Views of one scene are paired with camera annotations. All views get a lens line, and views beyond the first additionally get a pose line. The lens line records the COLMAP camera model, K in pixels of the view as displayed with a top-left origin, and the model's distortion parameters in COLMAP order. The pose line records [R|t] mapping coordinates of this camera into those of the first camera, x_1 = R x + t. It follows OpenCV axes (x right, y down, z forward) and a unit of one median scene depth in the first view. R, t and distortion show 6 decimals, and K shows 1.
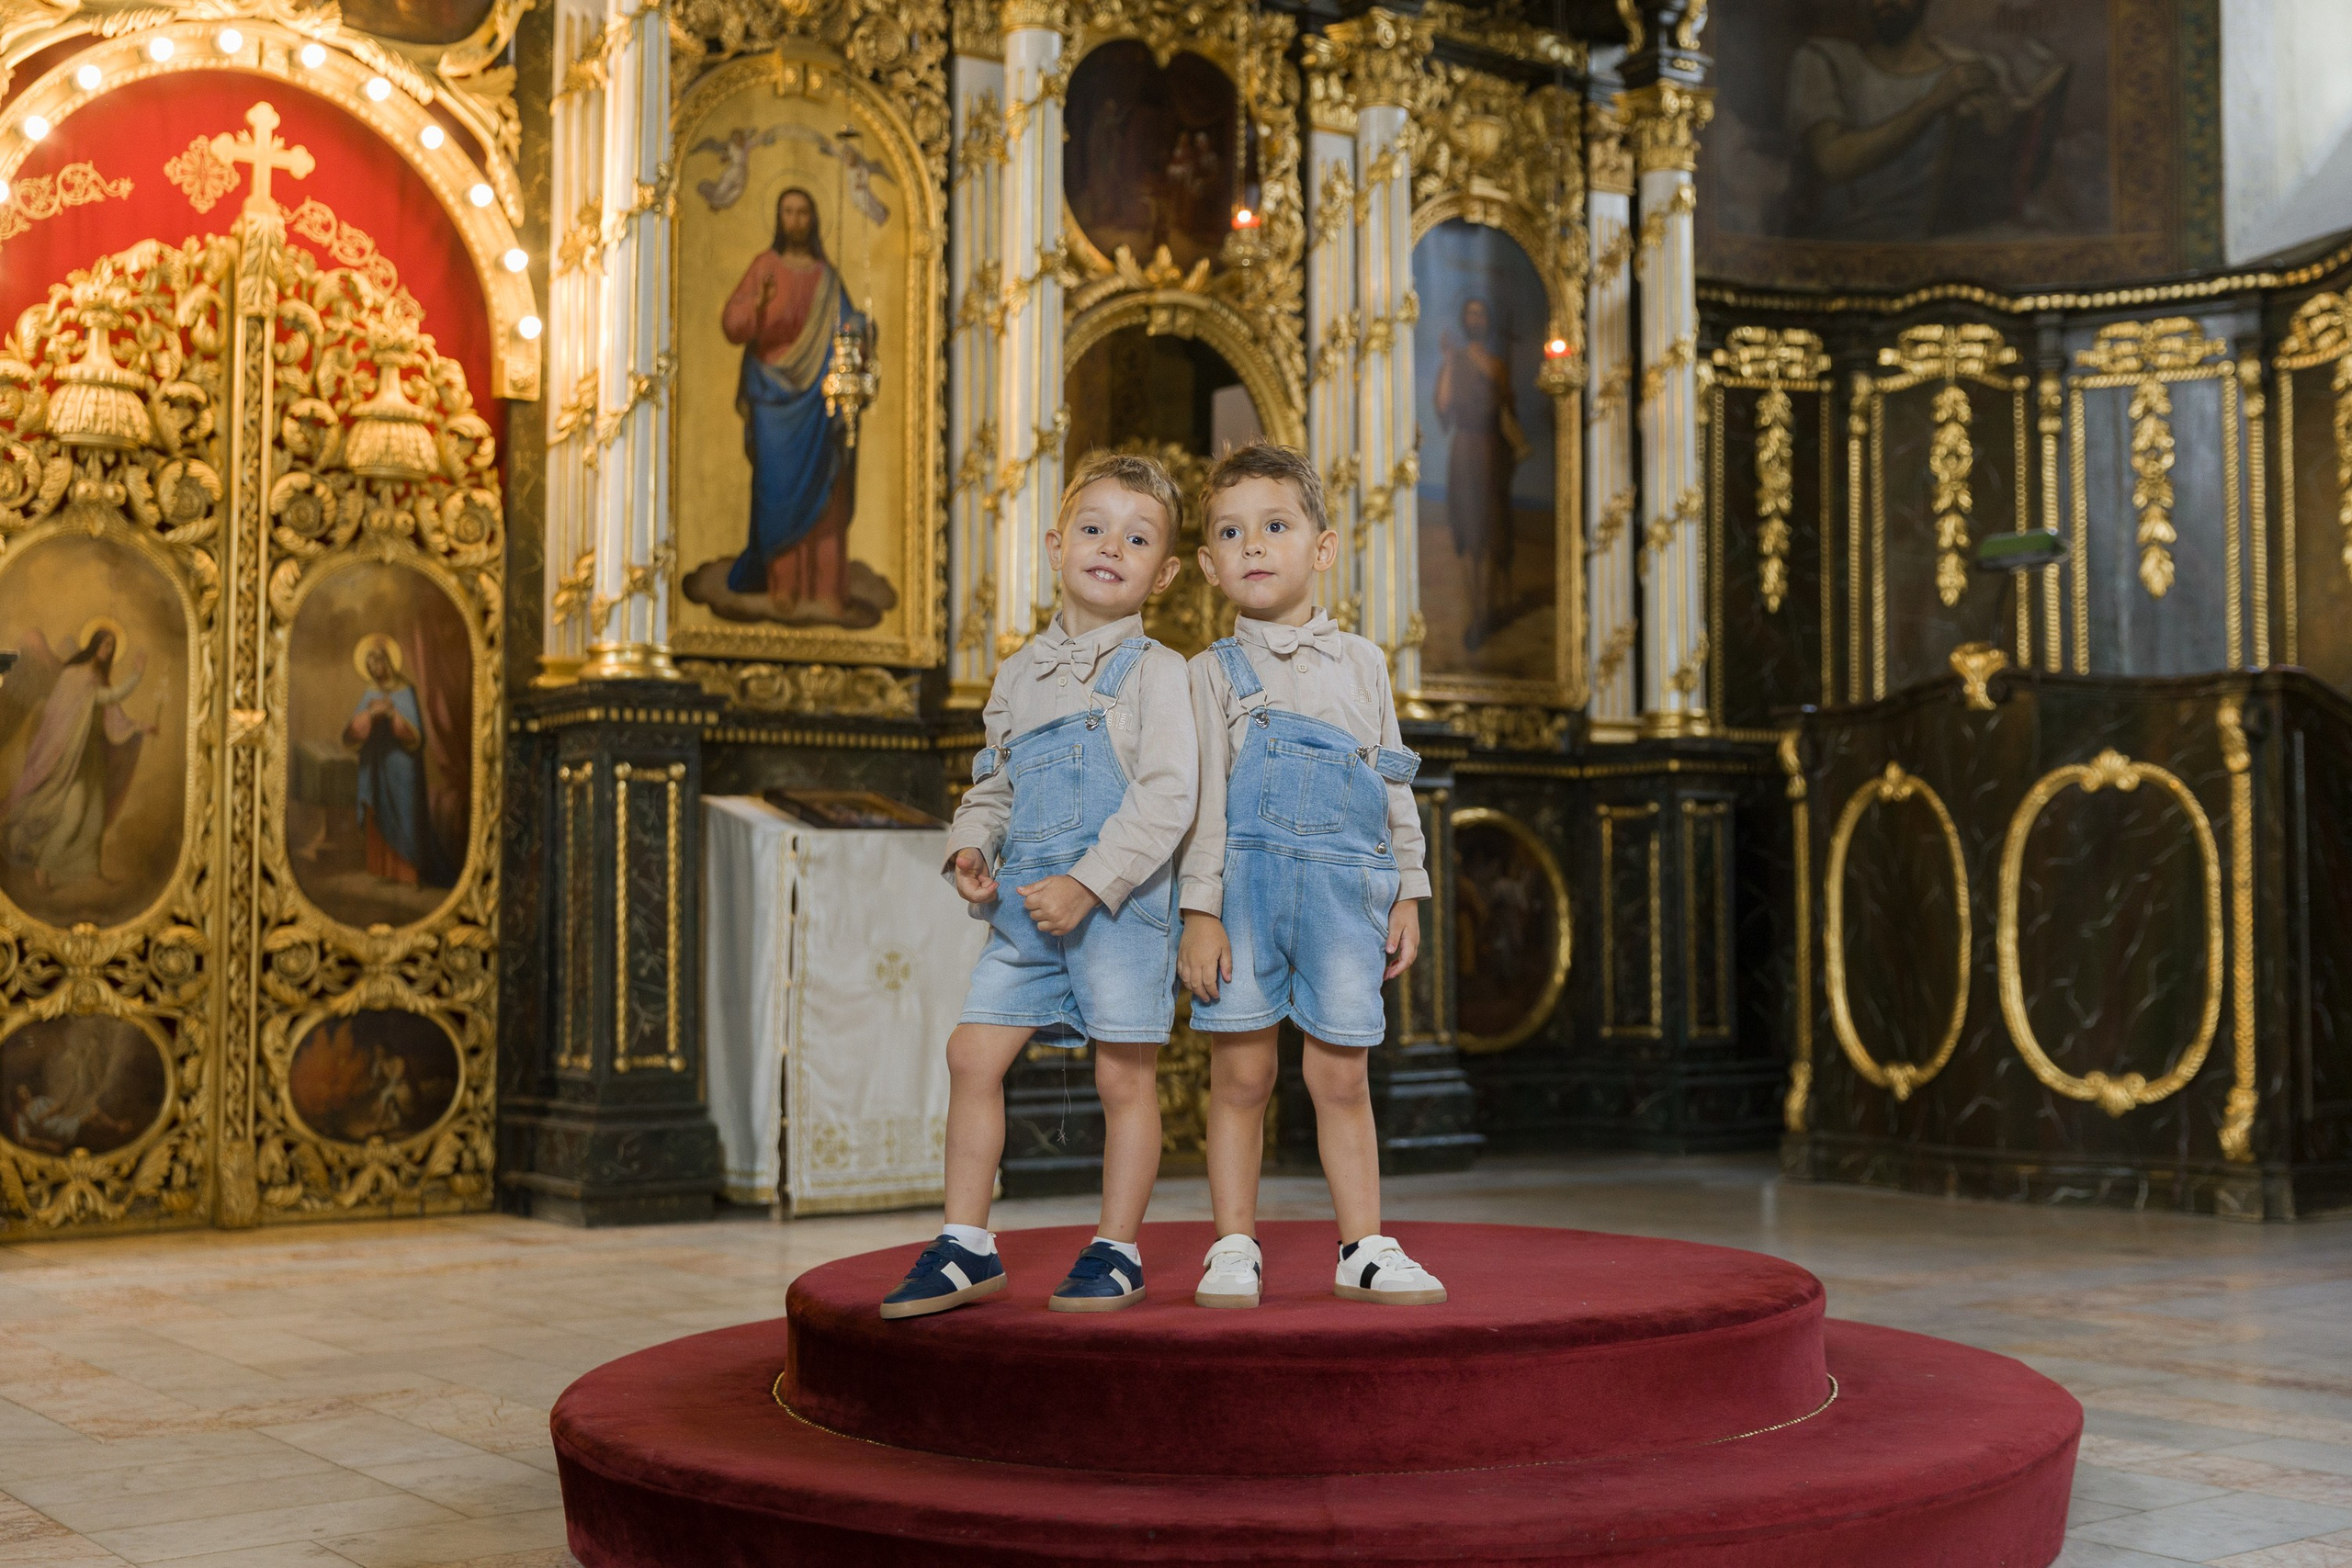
lens RADIAL K [[2869.6, 0, 1169.6], [0, 2869.6, 782.1], [0, 0, 1]] dist [0.007194, 0.000000]
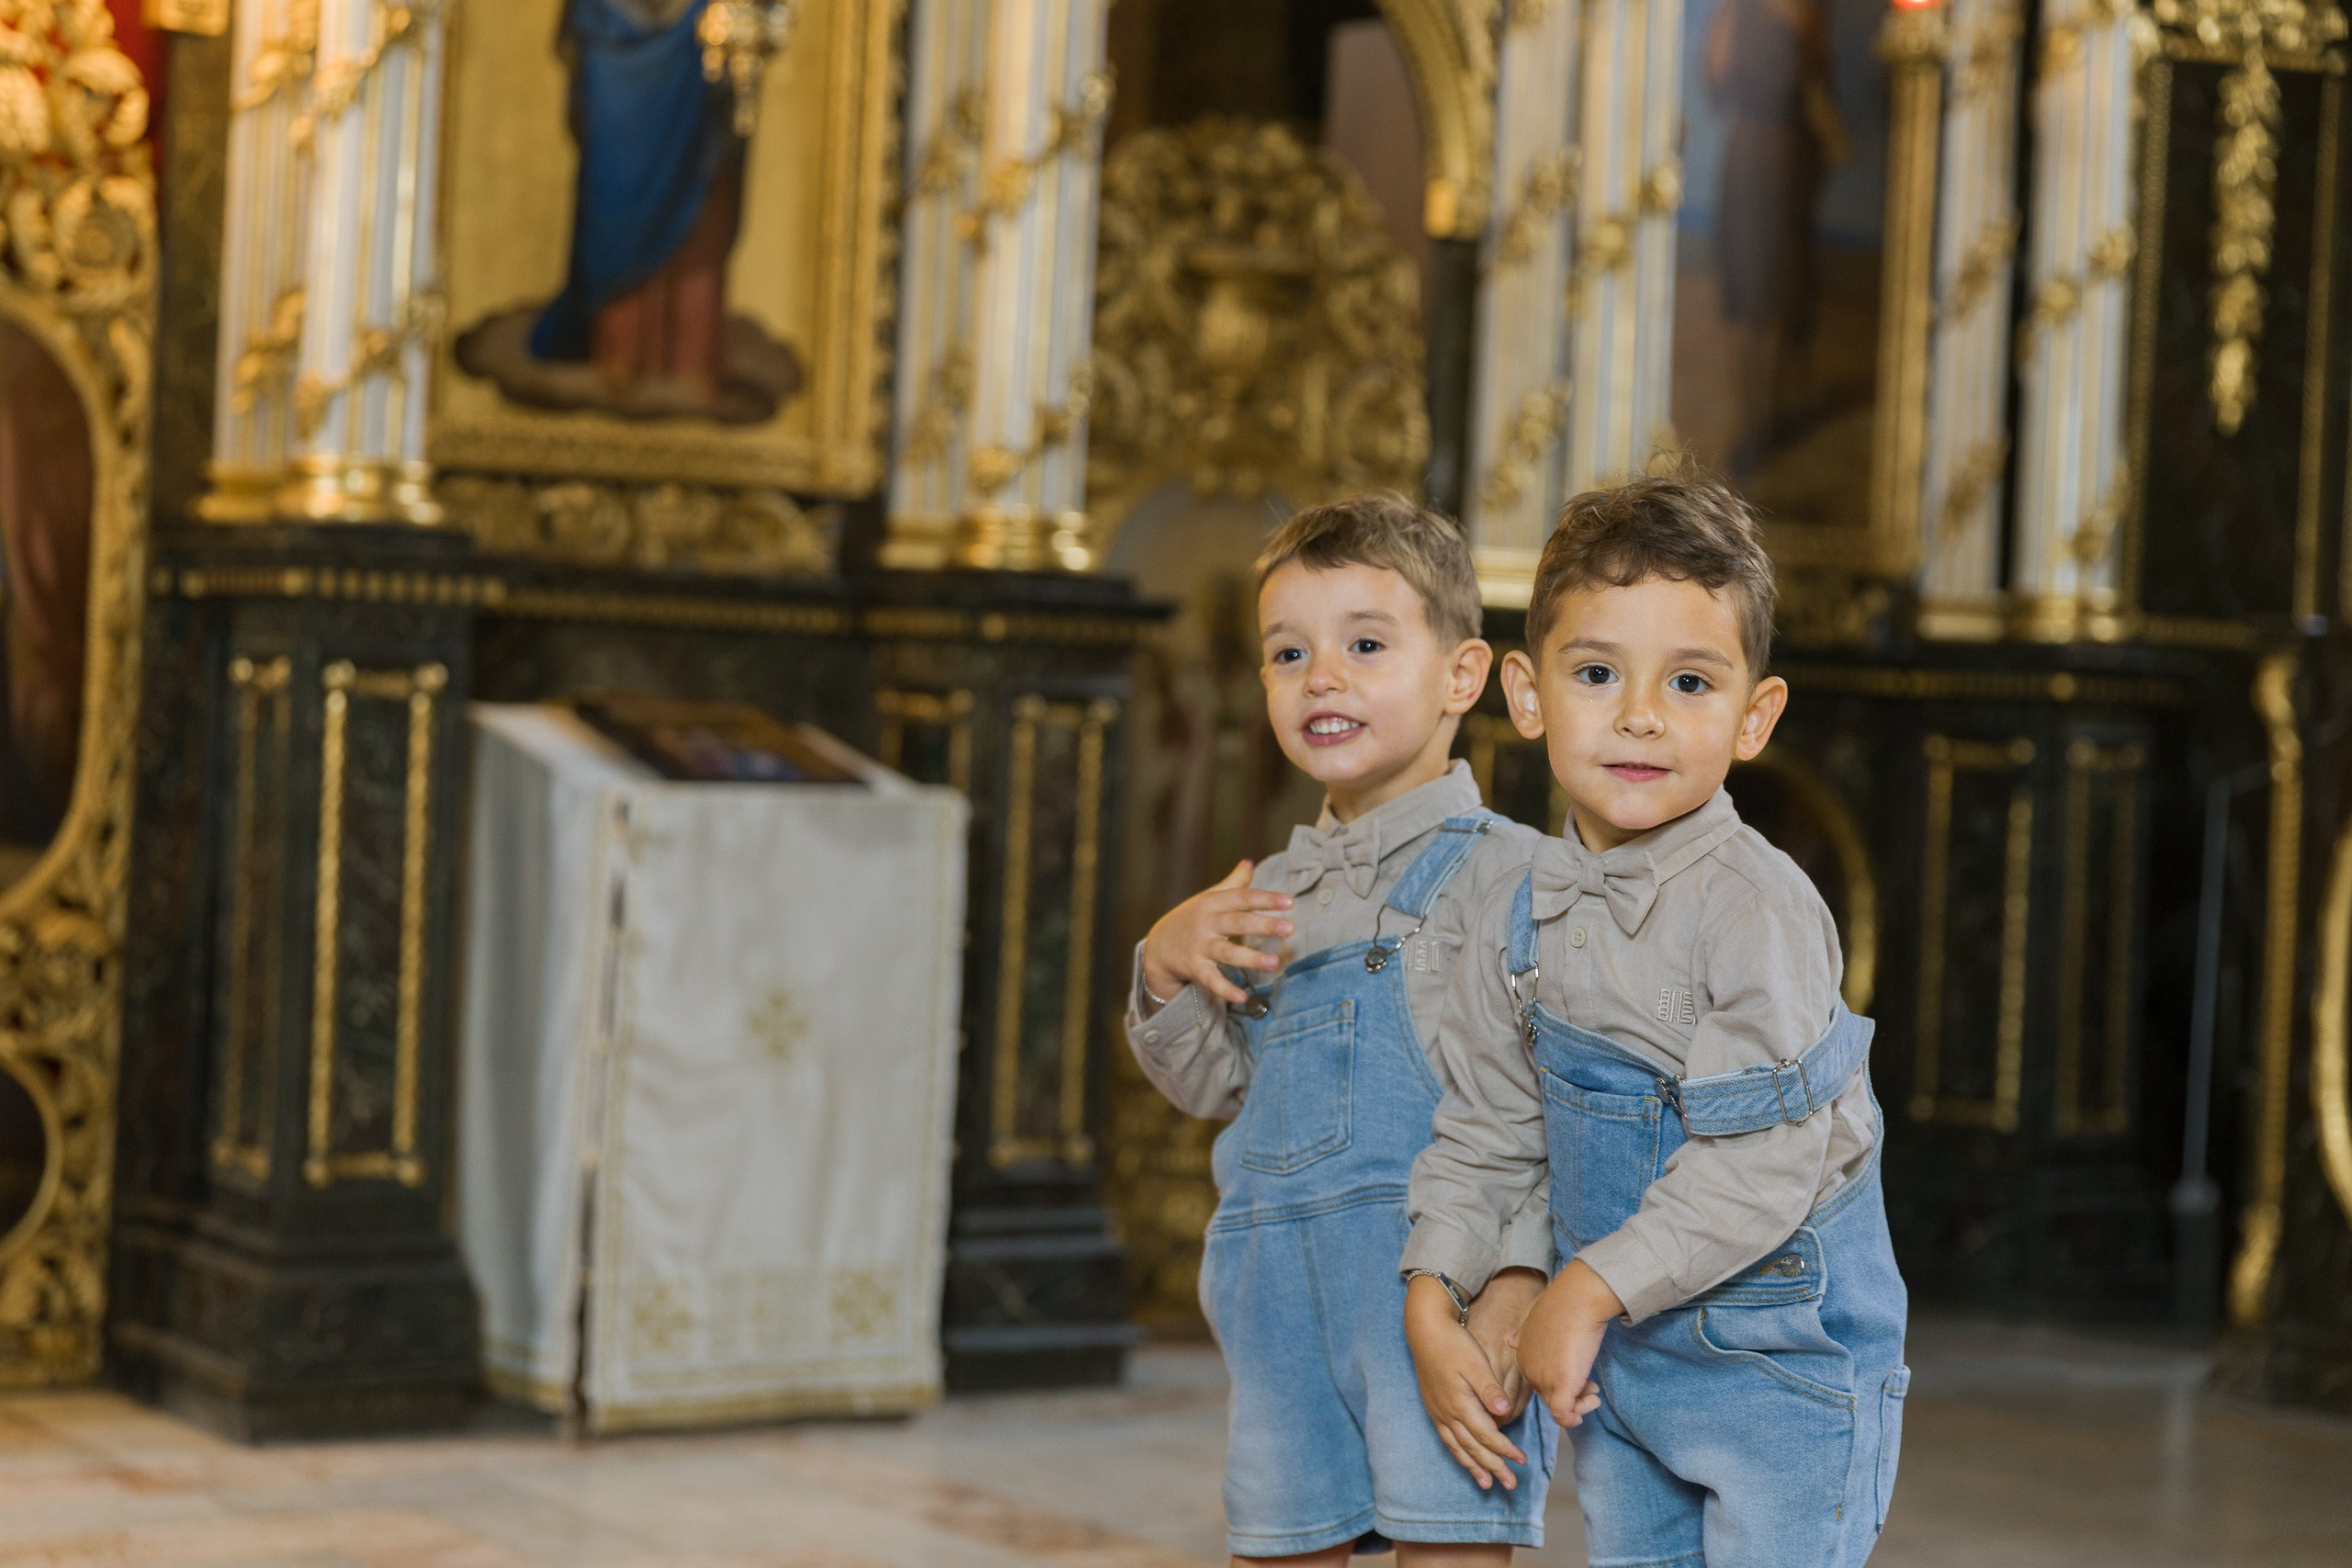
lens RADIAL K [[4297.9, 0, 1100.7], [0, 4297.9, 761.6], [0, 0, 1]] dist [-0.018031, 0.000000]
pose [[0.998708, 0.048687, -0.014522, -0.018098], [-0.047790, 0.997240, 0.056812, -0.040285], [0.017248, -0.056045, 0.998279, 0.107257]]
